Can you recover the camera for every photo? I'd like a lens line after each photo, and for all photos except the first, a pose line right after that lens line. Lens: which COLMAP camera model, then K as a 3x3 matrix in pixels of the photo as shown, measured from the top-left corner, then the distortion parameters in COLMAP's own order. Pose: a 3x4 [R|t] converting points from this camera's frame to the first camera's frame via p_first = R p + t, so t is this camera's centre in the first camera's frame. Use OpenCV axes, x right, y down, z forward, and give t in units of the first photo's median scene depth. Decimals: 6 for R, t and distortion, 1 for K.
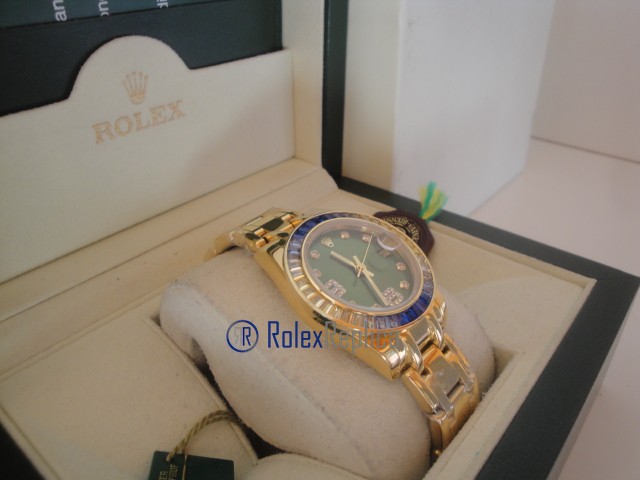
lens RADIAL K [[525.4, 0, 320.0], [0, 525.4, 240.0], [0, 0, 1]] dist [-0.173818, 0.137189]
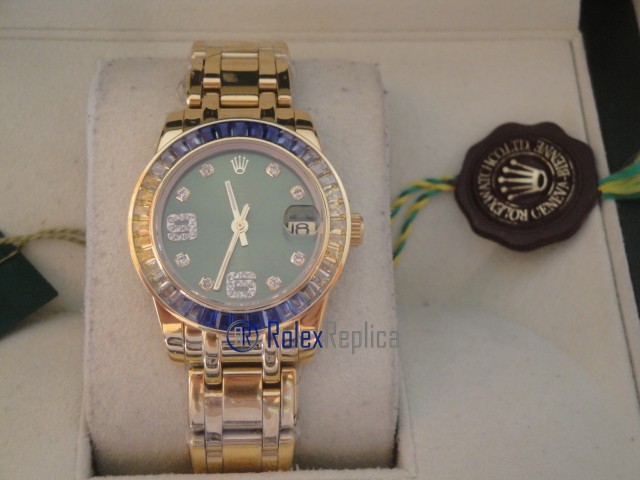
lens RADIAL K [[1155.8, 0, 320.0], [0, 1155.8, 240.0], [0, 0, 1]] dist [0.196332, -0.021430]
pose [[0.673412, 0.657364, -0.338215, 0.545763], [-0.424610, 0.718442, 0.550951, -0.662477], [0.605163, -0.227407, 0.762931, -0.111254]]
